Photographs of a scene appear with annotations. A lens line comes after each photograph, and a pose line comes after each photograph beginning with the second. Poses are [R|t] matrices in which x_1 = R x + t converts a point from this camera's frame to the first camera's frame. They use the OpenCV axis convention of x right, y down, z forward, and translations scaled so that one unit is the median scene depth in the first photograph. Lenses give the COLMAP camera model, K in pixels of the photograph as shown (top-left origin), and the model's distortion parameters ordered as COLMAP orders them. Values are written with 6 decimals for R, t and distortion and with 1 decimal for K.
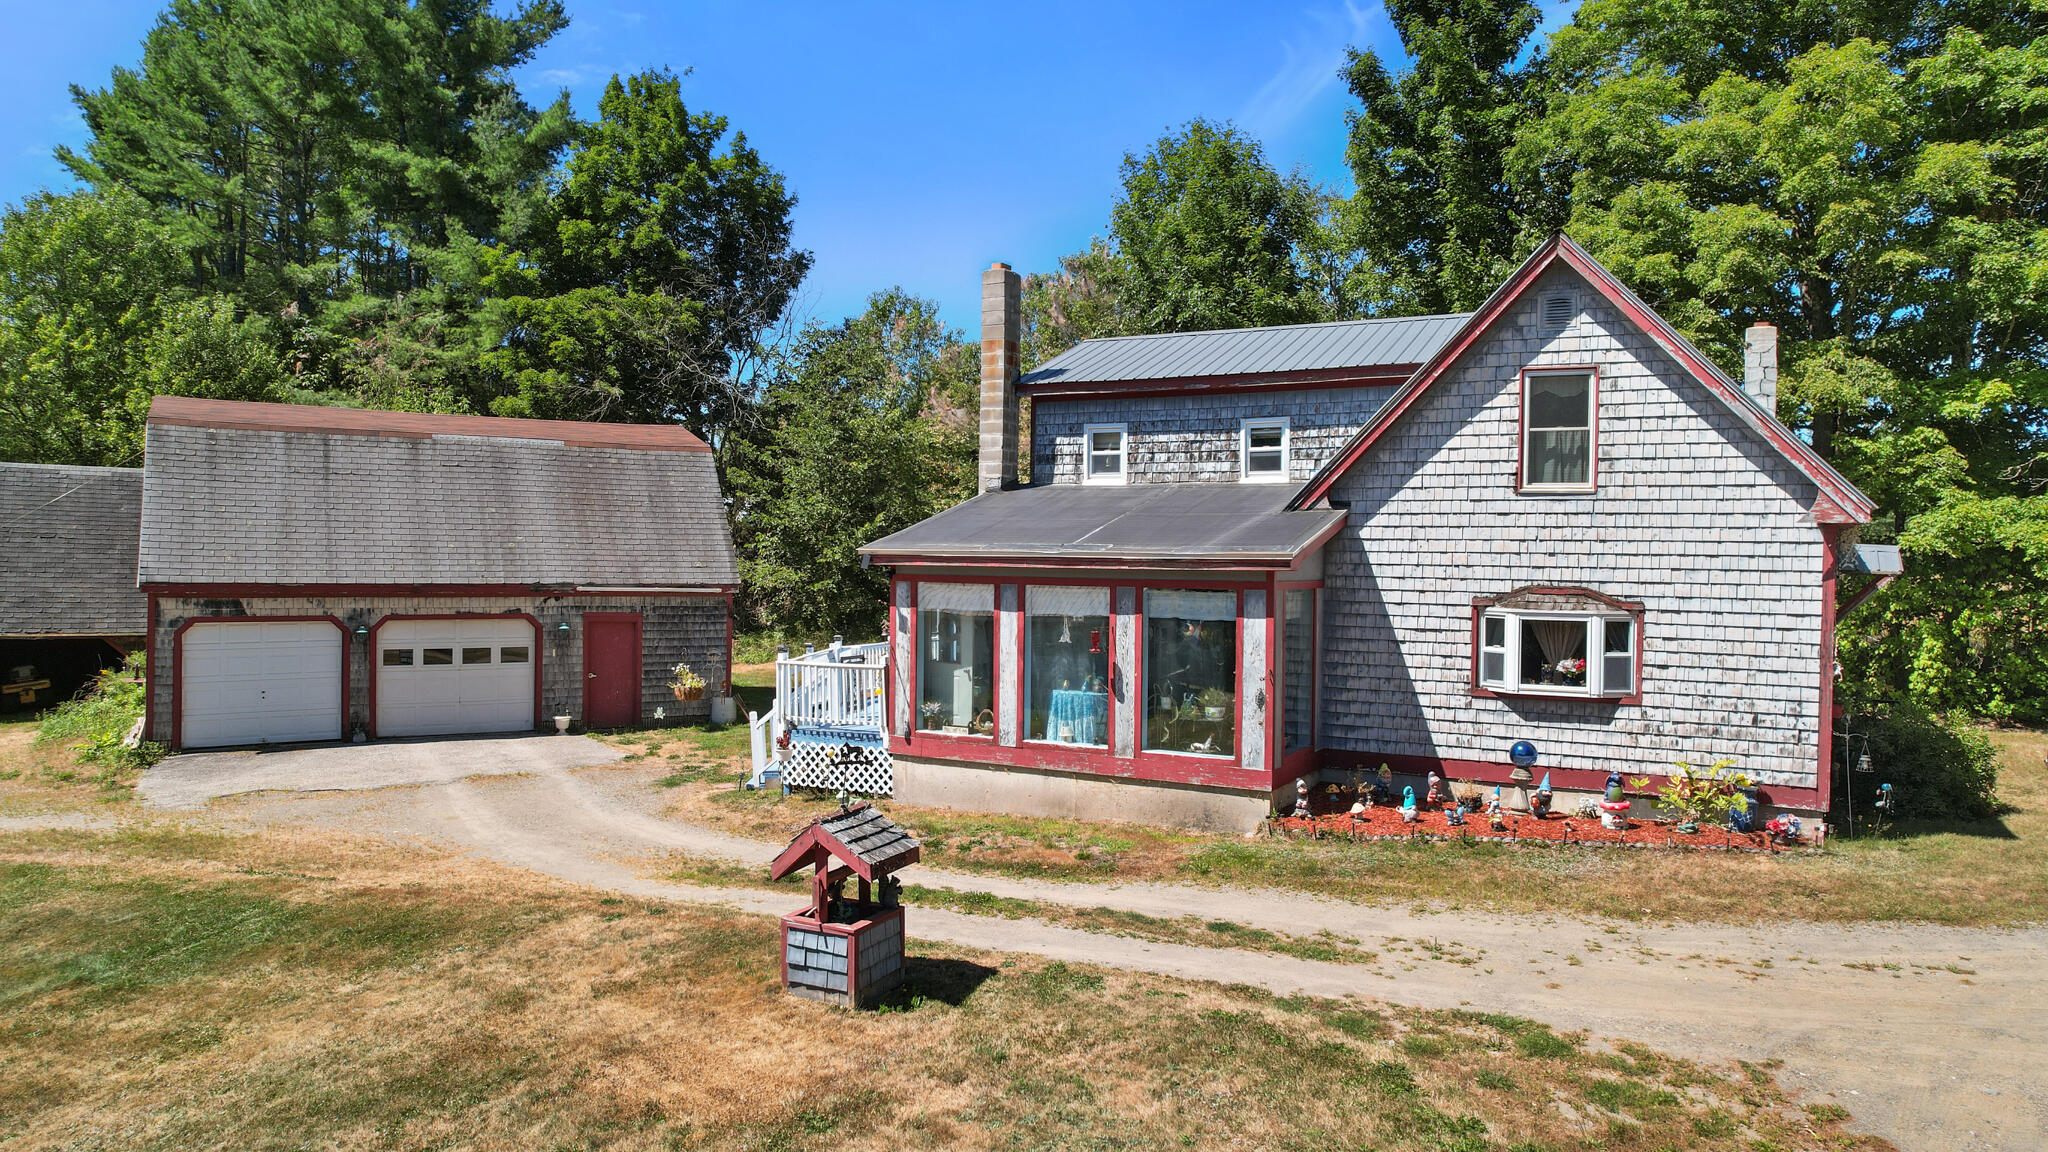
lens RADIAL K [[1310.0, 0, 1017.4], [0, 1310.0, 571.6], [0, 0, 1]] dist [-0.072923, 0.059602]
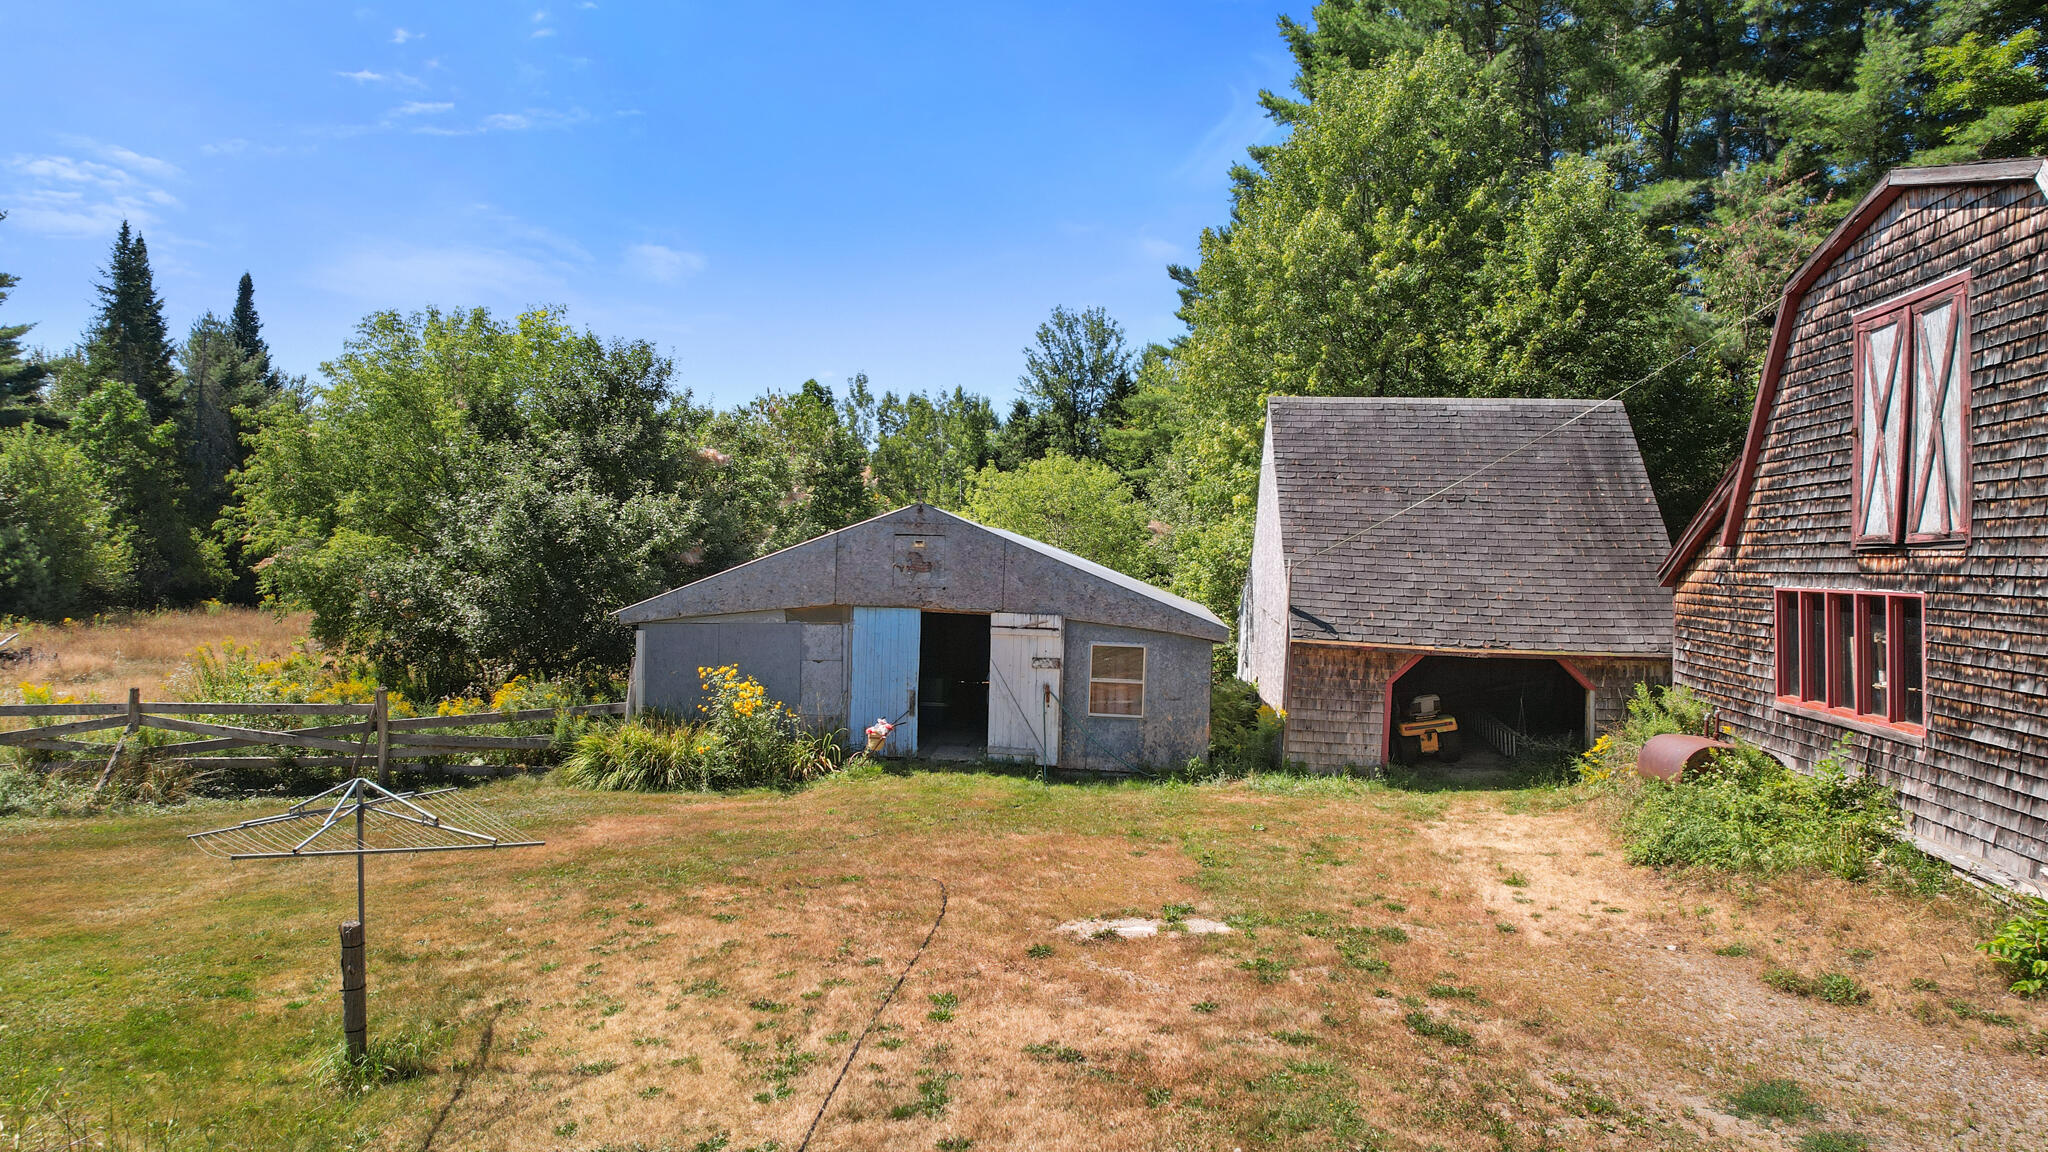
lens RADIAL K [[1323.1, 0, 1025.3], [0, 1323.1, 532.6], [0, 0, 1]] dist [-0.093182, 0.102767]
pose [[0.770895, -0.018915, -0.636682, -0.932746], [-0.008906, 0.999141, -0.040467, 0.034482], [0.636900, 0.036866, 0.770064, 0.640705]]
